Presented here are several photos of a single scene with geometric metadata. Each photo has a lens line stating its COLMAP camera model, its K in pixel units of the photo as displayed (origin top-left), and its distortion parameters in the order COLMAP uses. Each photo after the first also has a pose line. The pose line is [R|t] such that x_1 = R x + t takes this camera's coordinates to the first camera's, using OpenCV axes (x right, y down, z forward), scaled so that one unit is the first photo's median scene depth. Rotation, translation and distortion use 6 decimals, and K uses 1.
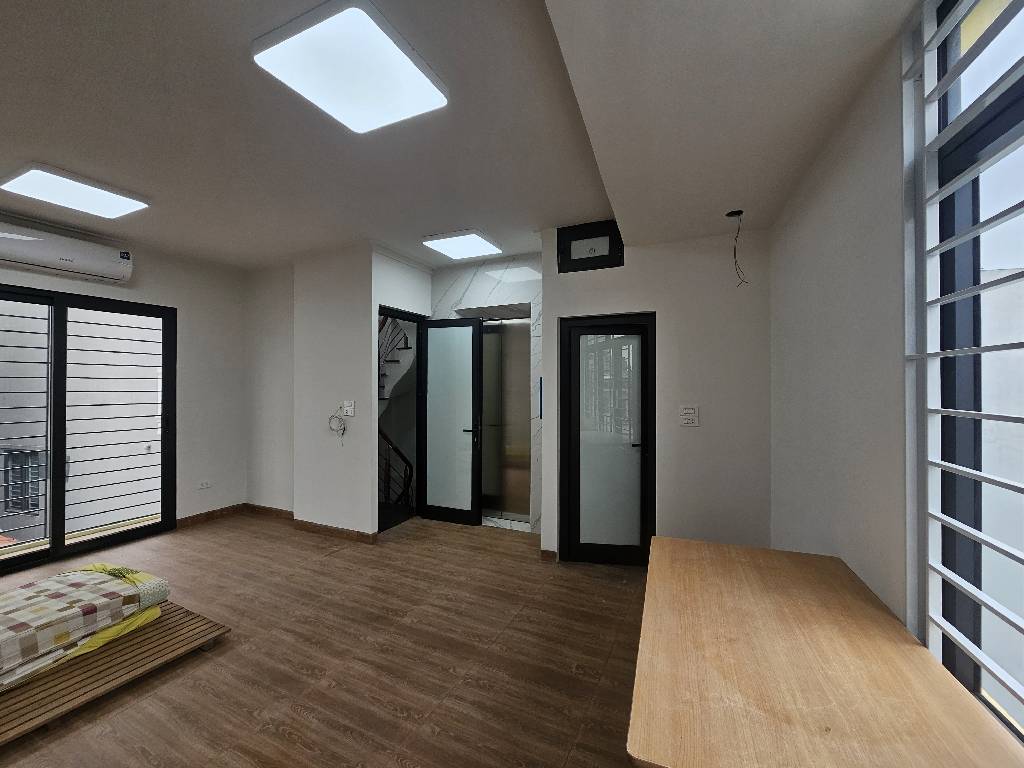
lens RADIAL K [[420.8, 0, 514.0], [0, 420.8, 383.0], [0, 0, 1]] dist [-0.009951, 0.004016]
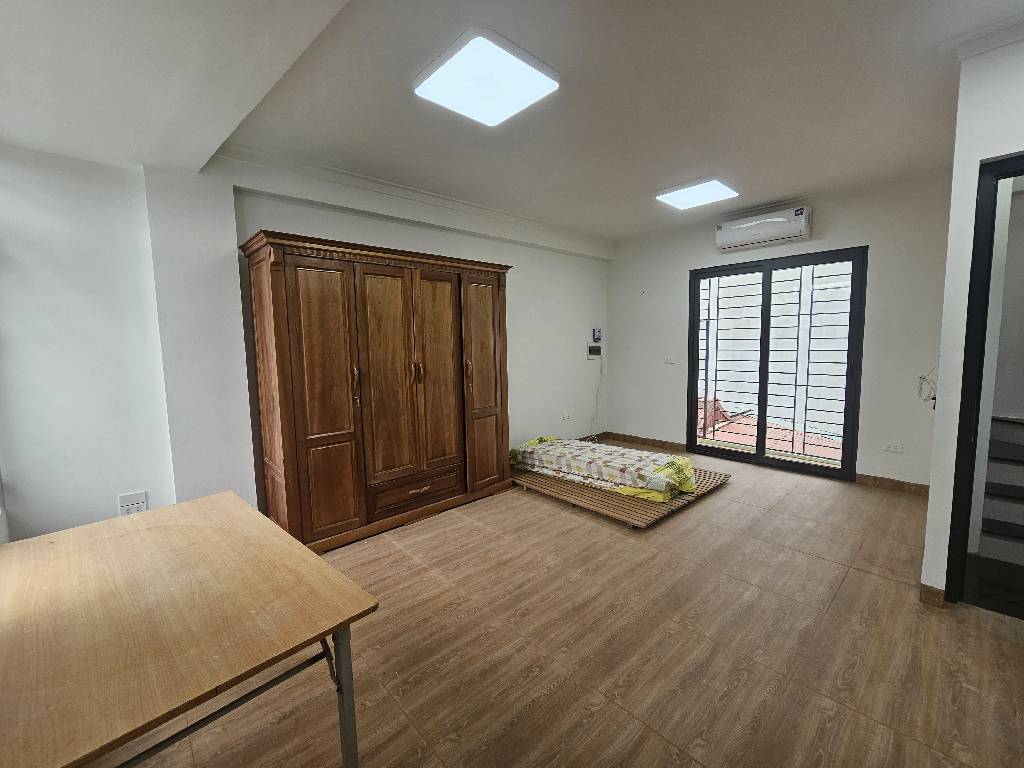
lens RADIAL K [[420.8, 0, 514.0], [0, 420.8, 383.0], [0, 0, 1]] dist [-0.009951, 0.004016]
pose [[-0.364872, 0.094359, -0.926264, 0.413396], [0.018538, 0.995390, 0.094099, 0.021889], [0.930873, 0.017163, -0.364939, 0.756877]]
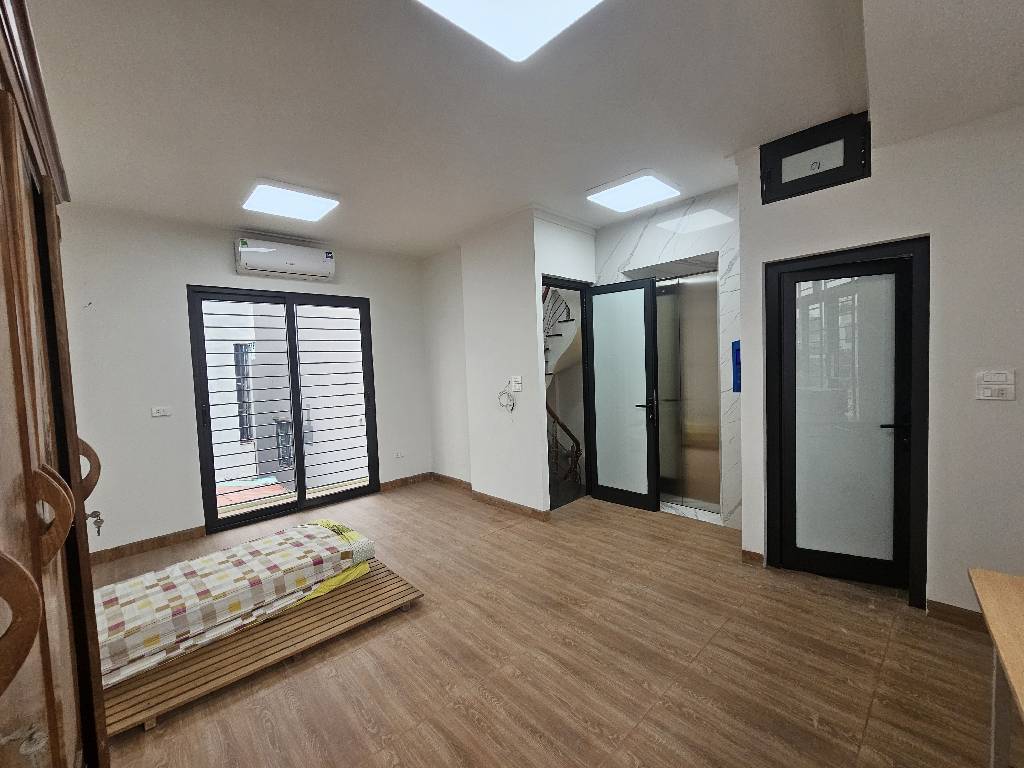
lens RADIAL K [[420.8, 0, 514.0], [0, 420.8, 383.0], [0, 0, 1]] dist [-0.009951, 0.004016]
pose [[0.932062, -0.020633, -0.361711, -0.048547], [0.042018, 0.997796, 0.051357, 0.008288], [0.359854, -0.063067, 0.930875, 0.090680]]
